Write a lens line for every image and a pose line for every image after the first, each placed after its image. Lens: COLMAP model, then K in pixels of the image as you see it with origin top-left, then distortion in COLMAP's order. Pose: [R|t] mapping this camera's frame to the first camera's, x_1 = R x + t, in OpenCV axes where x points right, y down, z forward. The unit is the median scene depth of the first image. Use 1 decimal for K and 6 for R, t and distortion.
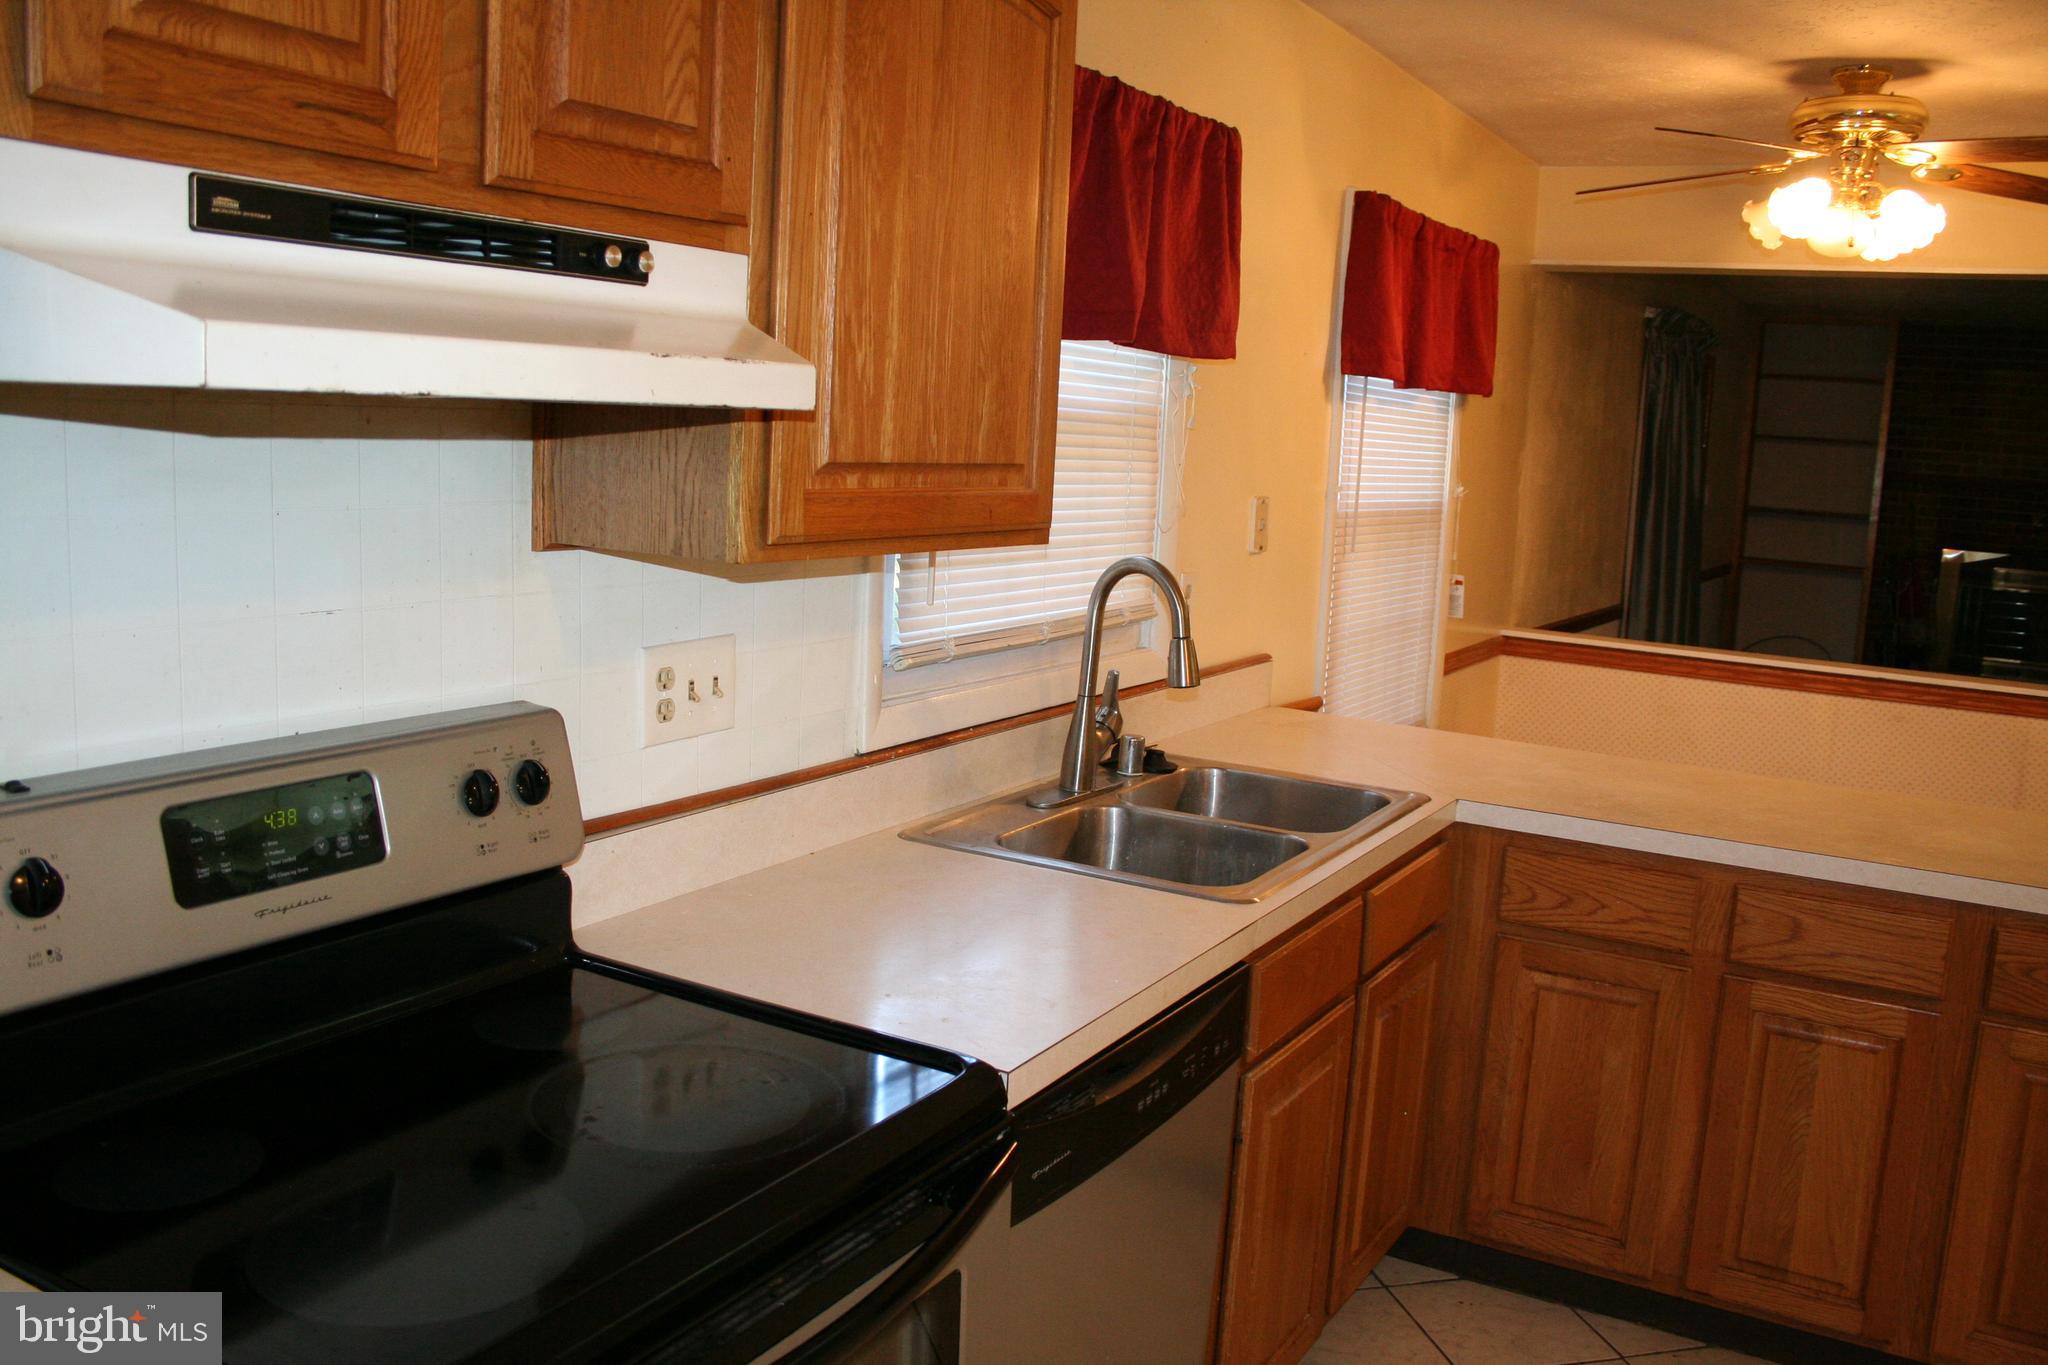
lens RADIAL K [[1701.2, 0, 1028.3], [0, 1701.2, 658.0], [0, 0, 1]] dist [-0.151468, 0.131975]
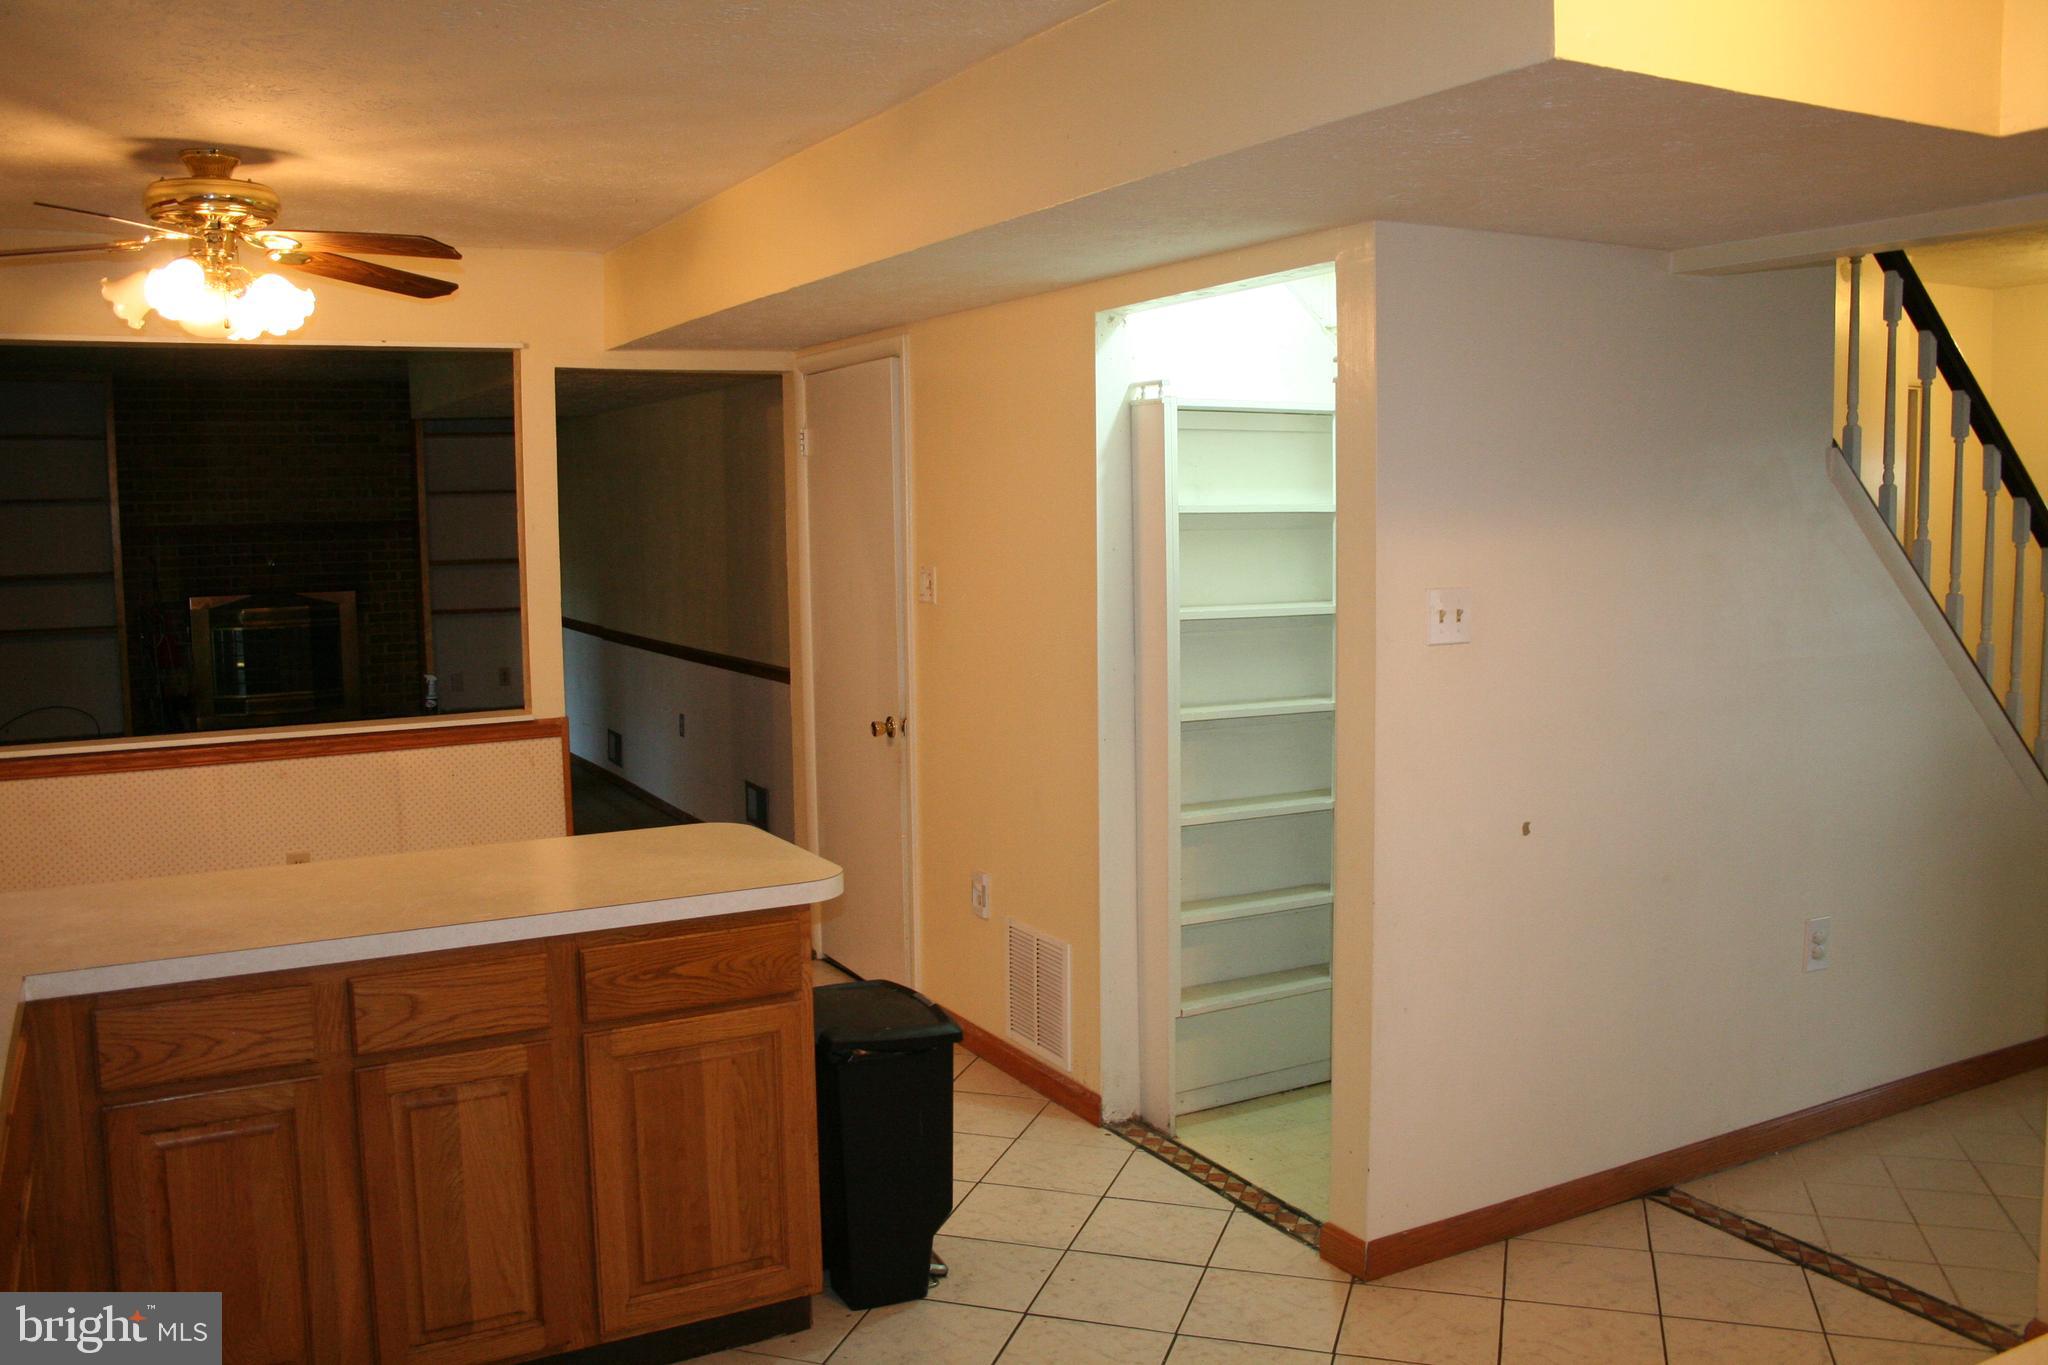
lens RADIAL K [[1701.2, 0, 1028.3], [0, 1701.2, 658.0], [0, 0, 1]] dist [-0.151468, 0.131975]
pose [[0.514414, -0.138357, 0.846307, -0.173996], [0.157845, 0.985313, 0.065139, -0.052816], [-0.842890, 0.100077, 0.528698, 0.096373]]
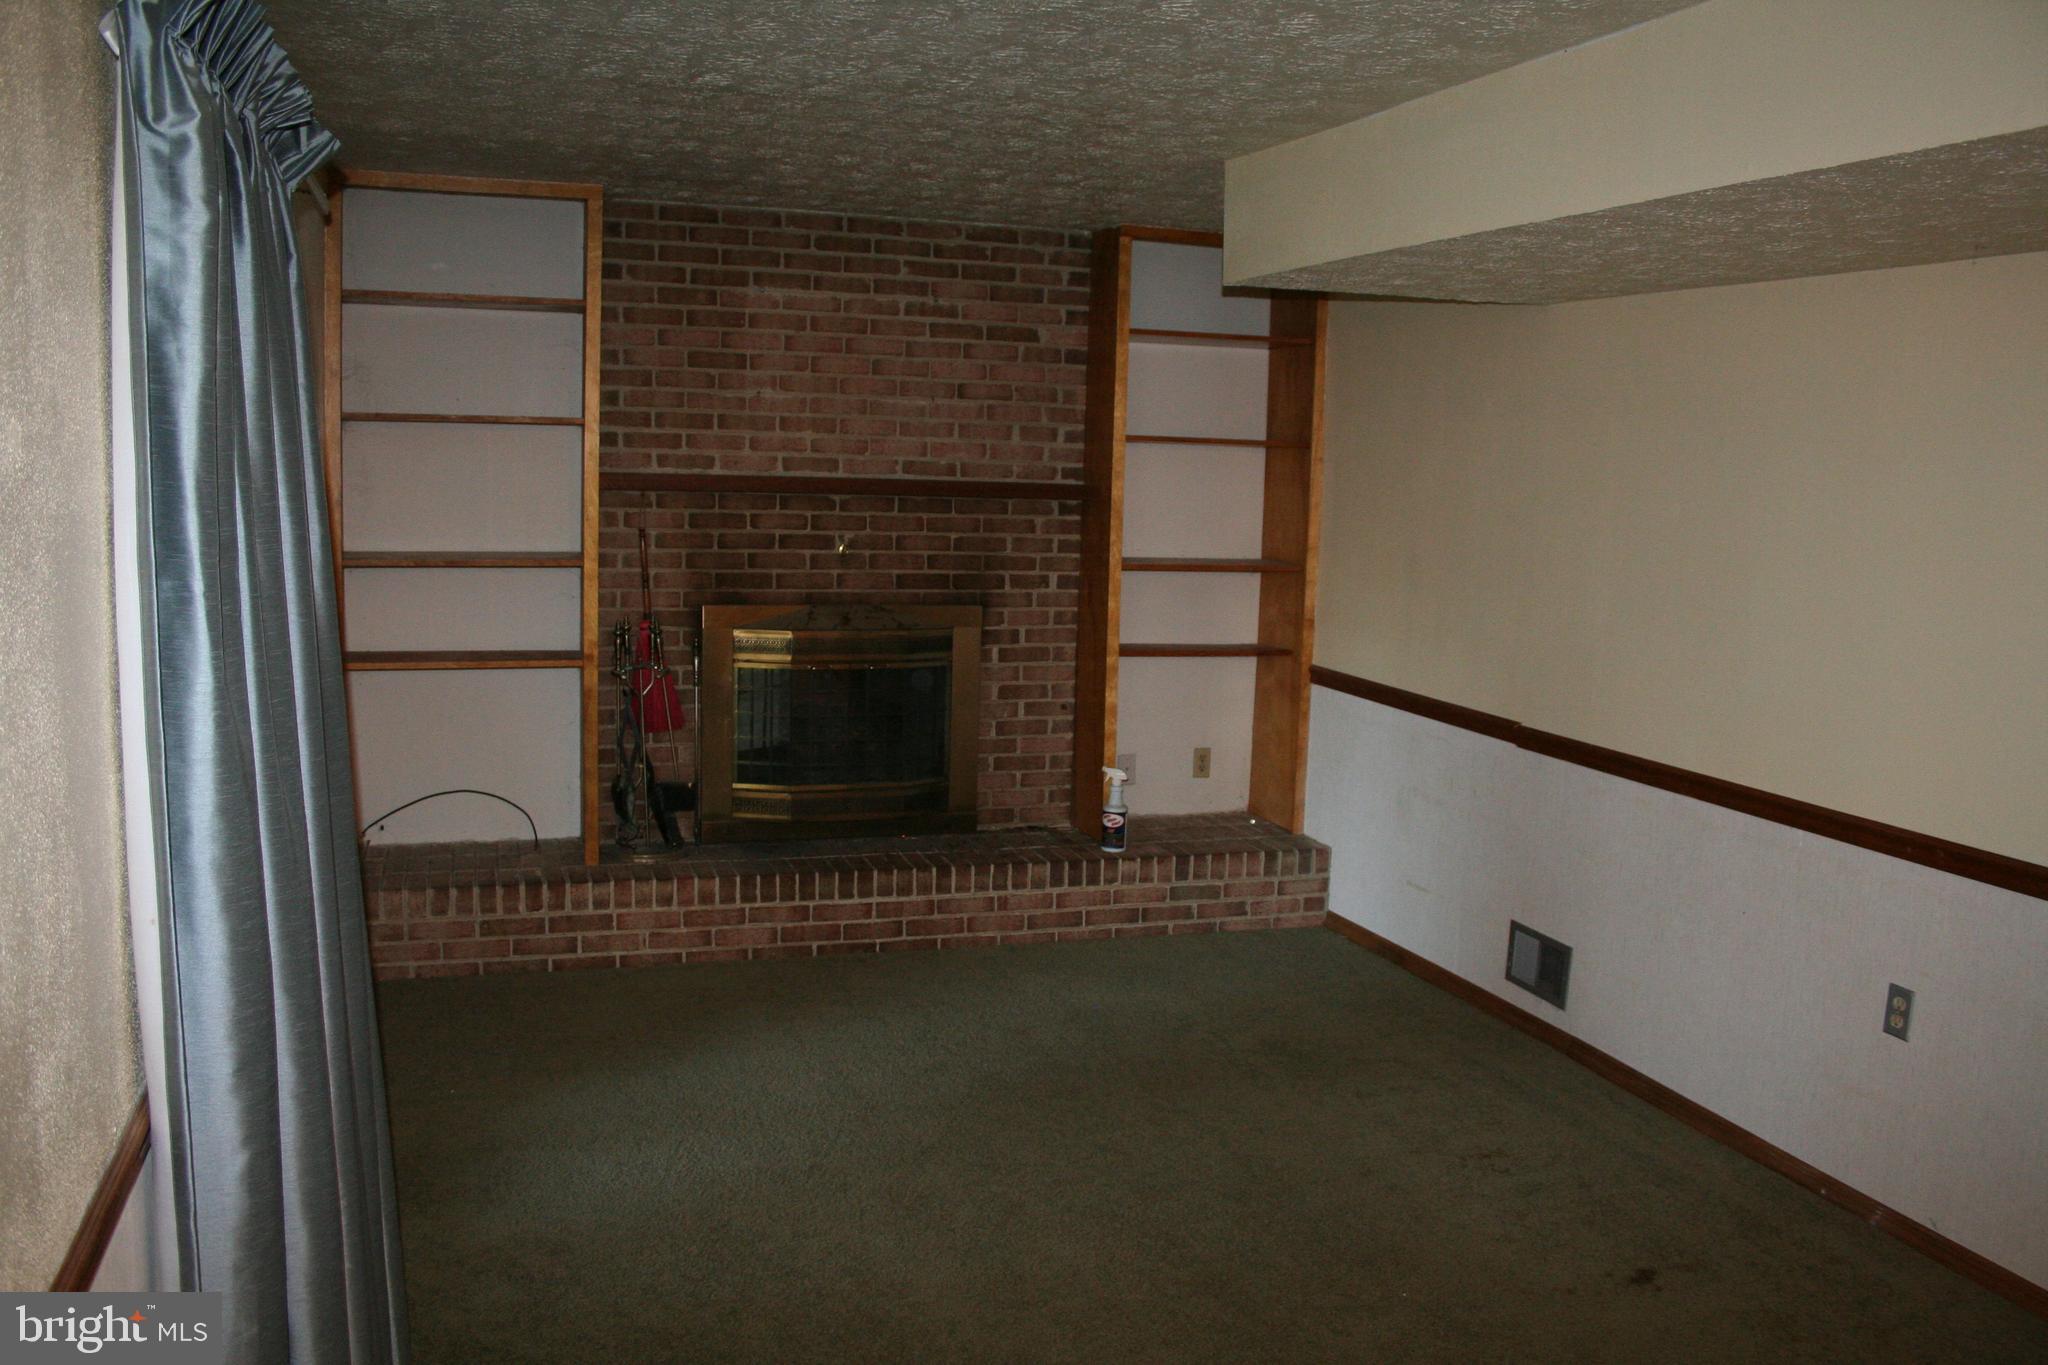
lens RADIAL K [[1701.2, 0, 1028.3], [0, 1701.2, 658.0], [0, 0, 1]] dist [-0.151468, 0.131975]
pose [[0.651791, -0.122650, 0.748415, 0.738065], [0.105263, 0.991915, 0.070882, -0.295218], [-0.751058, 0.032580, 0.659432, 2.032624]]
